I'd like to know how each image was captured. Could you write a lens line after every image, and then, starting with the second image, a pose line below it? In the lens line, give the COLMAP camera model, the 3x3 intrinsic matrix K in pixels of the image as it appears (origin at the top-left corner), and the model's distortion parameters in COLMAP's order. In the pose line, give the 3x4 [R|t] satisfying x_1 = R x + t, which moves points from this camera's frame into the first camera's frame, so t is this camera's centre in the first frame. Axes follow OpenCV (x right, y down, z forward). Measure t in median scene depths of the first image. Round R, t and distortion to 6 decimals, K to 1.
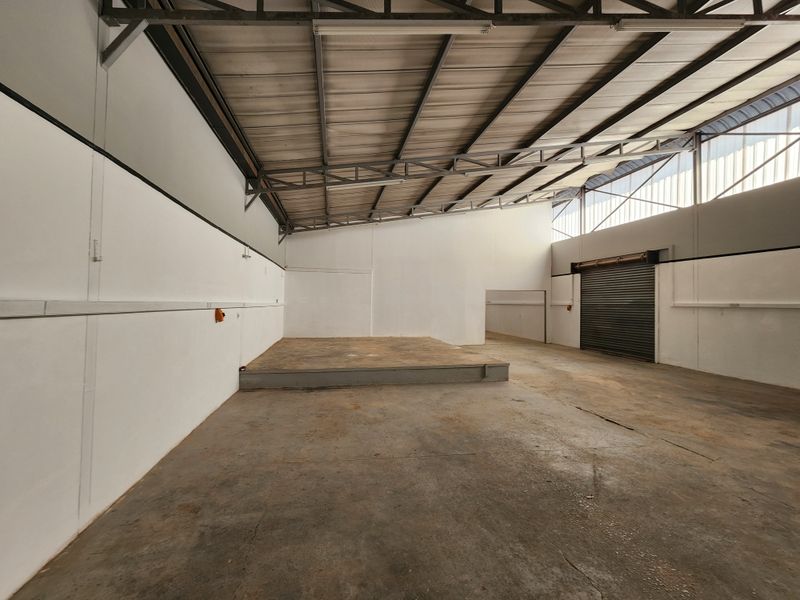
lens RADIAL K [[326.9, 0, 398.3], [0, 326.9, 295.8], [0, 0, 1]] dist [0.002106, -0.001806]
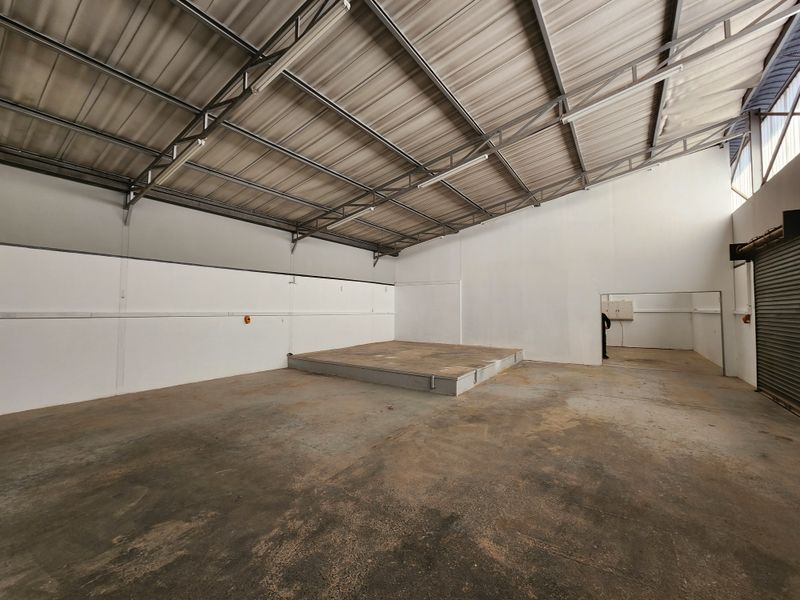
lens RADIAL K [[326.9, 0, 399.9], [0, 326.9, 295.1], [0, 0, 1]] dist [0.002106, -0.001806]
pose [[0.699775, -0.040229, -0.713230, 0.798835], [0.019552, 0.999118, -0.037171, 0.005607], [0.714096, 0.012066, 0.699944, 0.217946]]
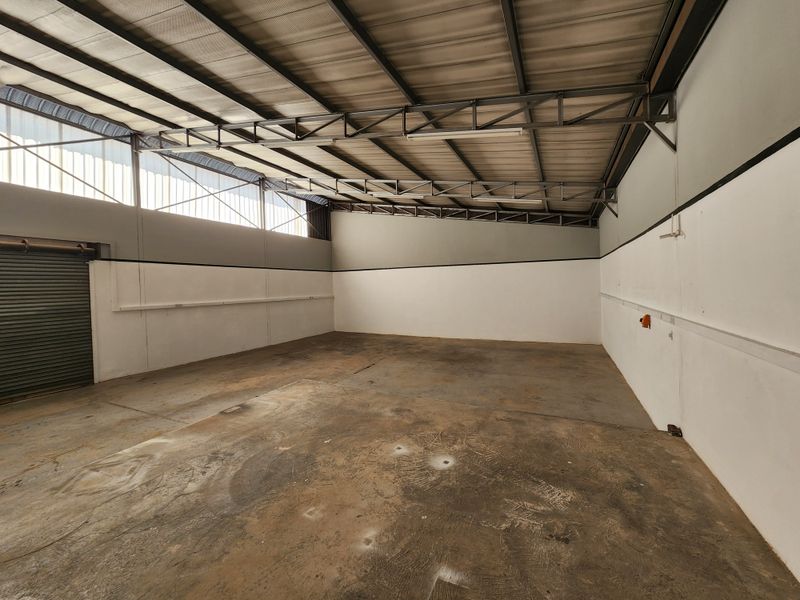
lens RADIAL K [[326.9, 0, 404.3], [0, 326.9, 295.2], [0, 0, 1]] dist [0.002106, -0.001806]
pose [[-0.797507, -0.004096, 0.603296, -0.343726], [0.005746, 0.999880, 0.014384, -0.021147], [-0.603283, 0.014938, -0.797388, 1.351440]]
